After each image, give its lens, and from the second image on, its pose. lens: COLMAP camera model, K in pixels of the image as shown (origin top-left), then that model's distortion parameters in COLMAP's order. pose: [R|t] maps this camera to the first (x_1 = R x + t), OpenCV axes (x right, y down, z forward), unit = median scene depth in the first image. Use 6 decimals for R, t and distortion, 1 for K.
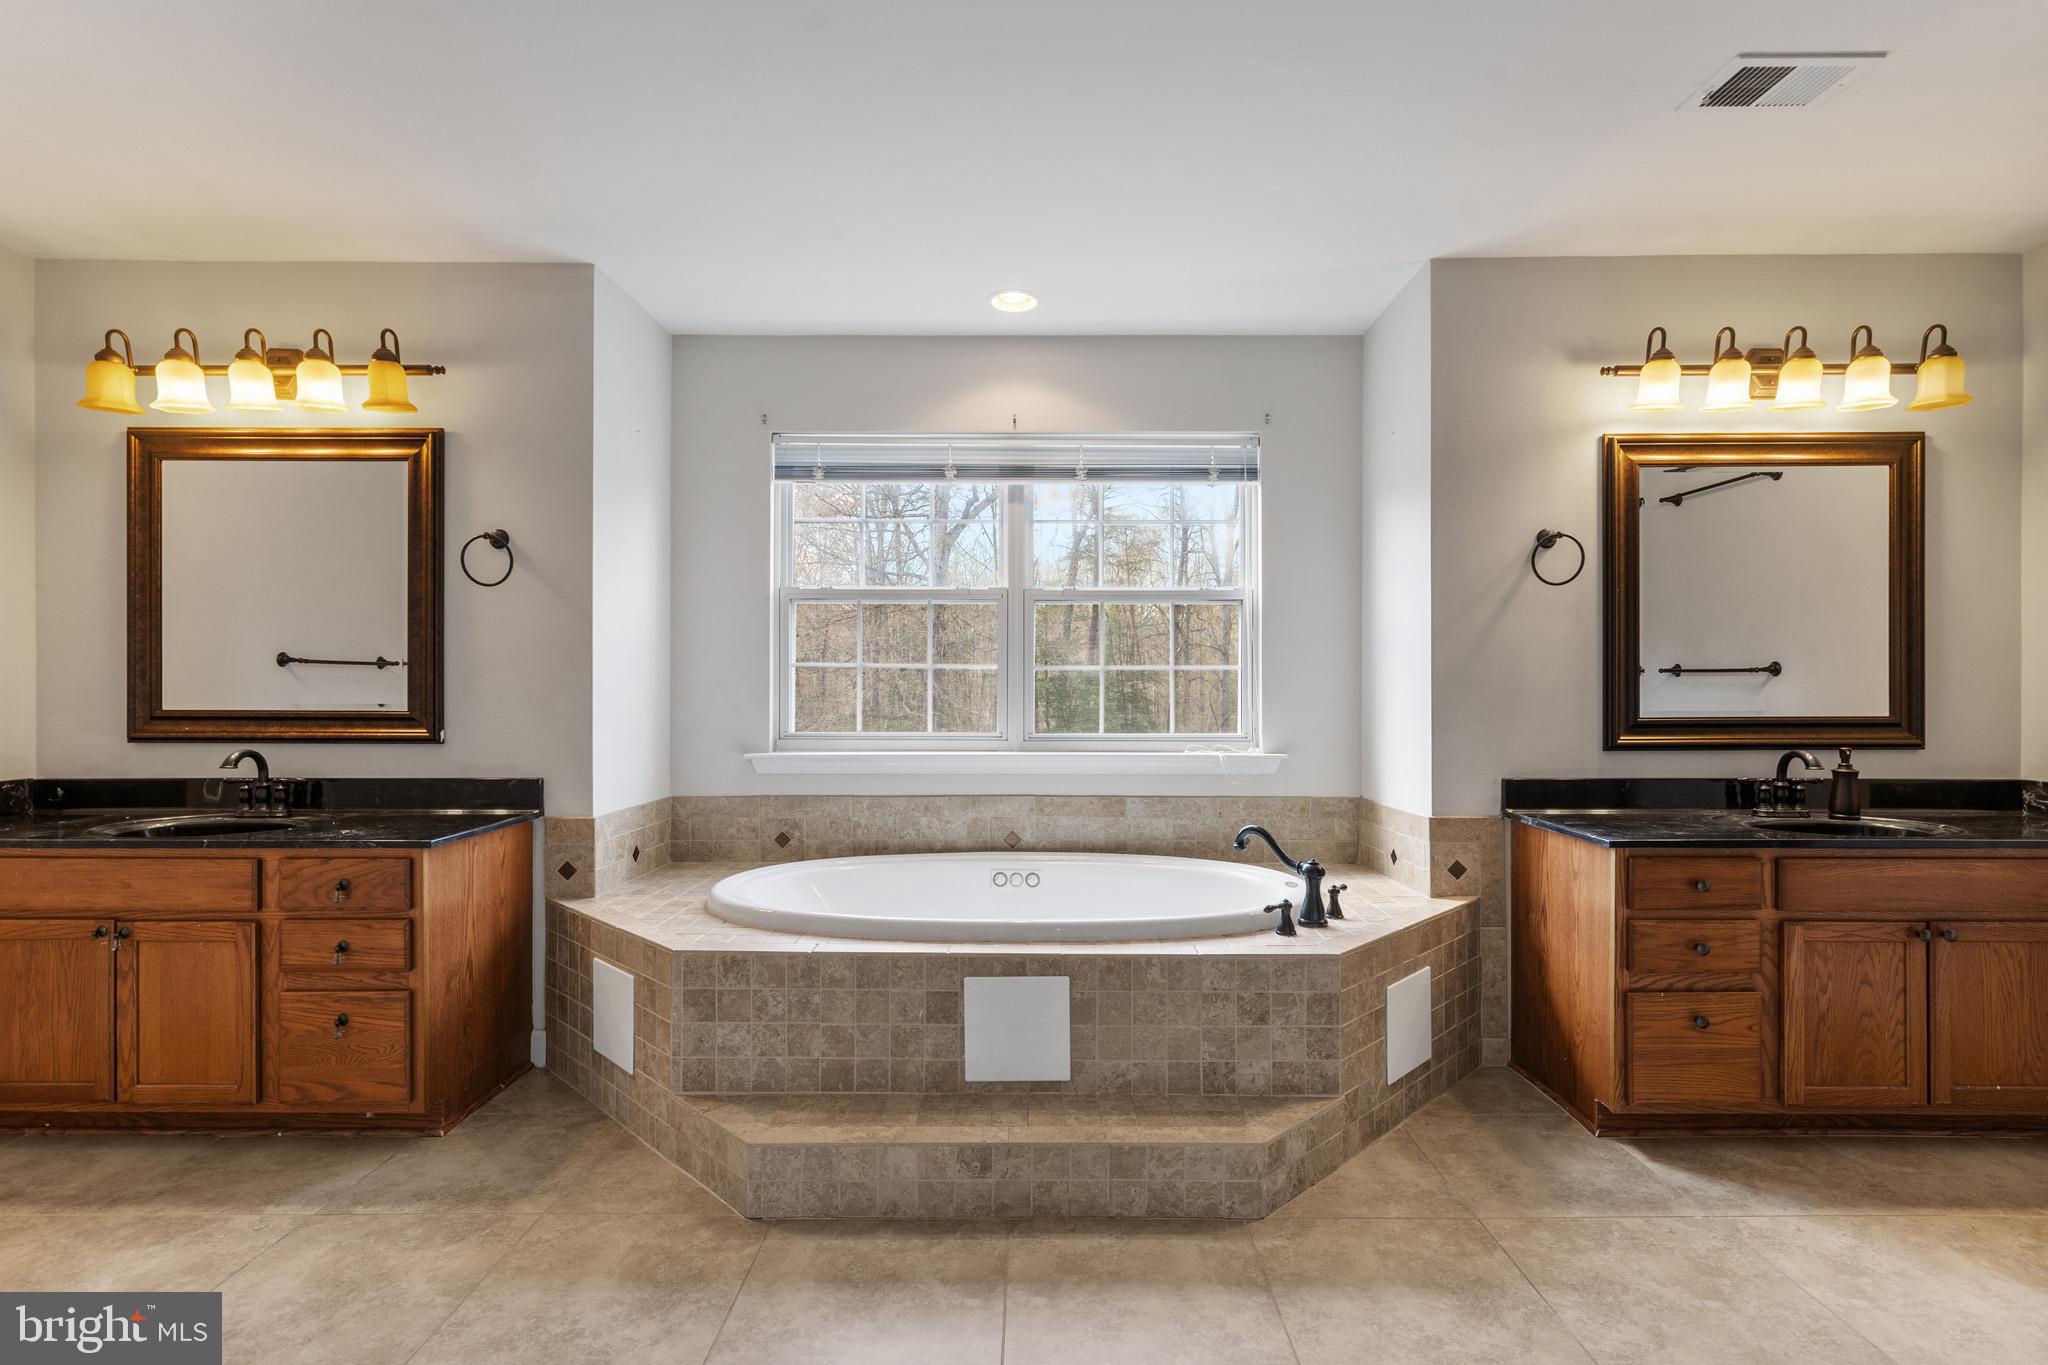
lens RADIAL K [[982.8, 0, 1036.2], [0, 982.8, 683.7], [0, 0, 1]] dist [0.000861, 0.000022]
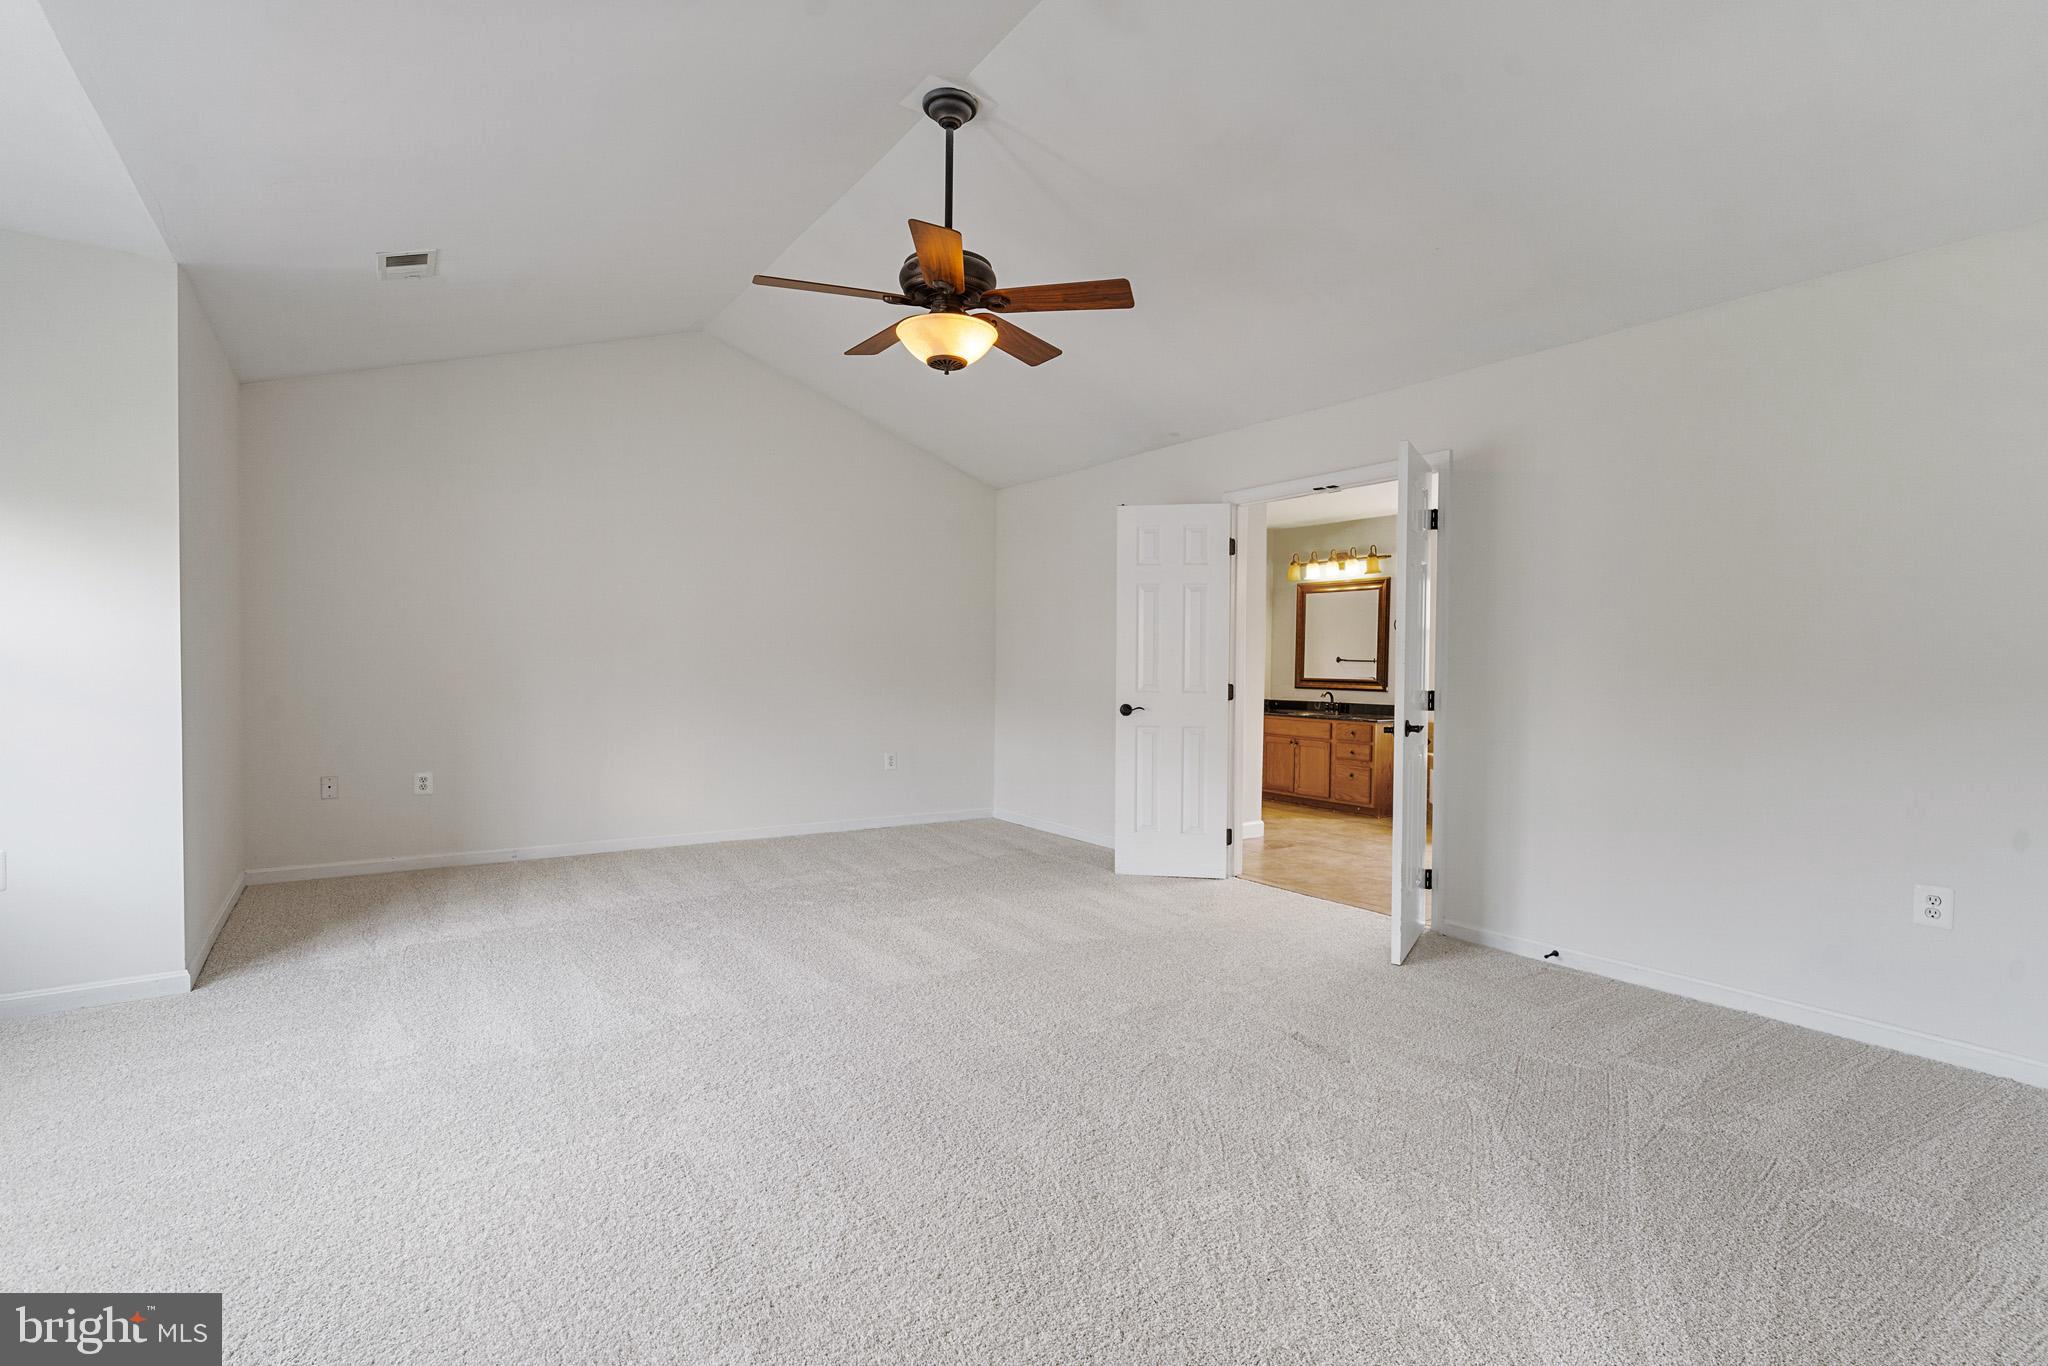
lens RADIAL K [[923.7, 0, 1024.0], [0, 923.7, 683.0], [0, 0, 1]] dist [0.000453, 0.000020]
pose [[0.556722, 0.023567, -0.830365, 0.999462], [-0.020647, 0.999681, 0.014529, 0.020430], [0.830443, 0.009056, 0.557031, -1.312397]]
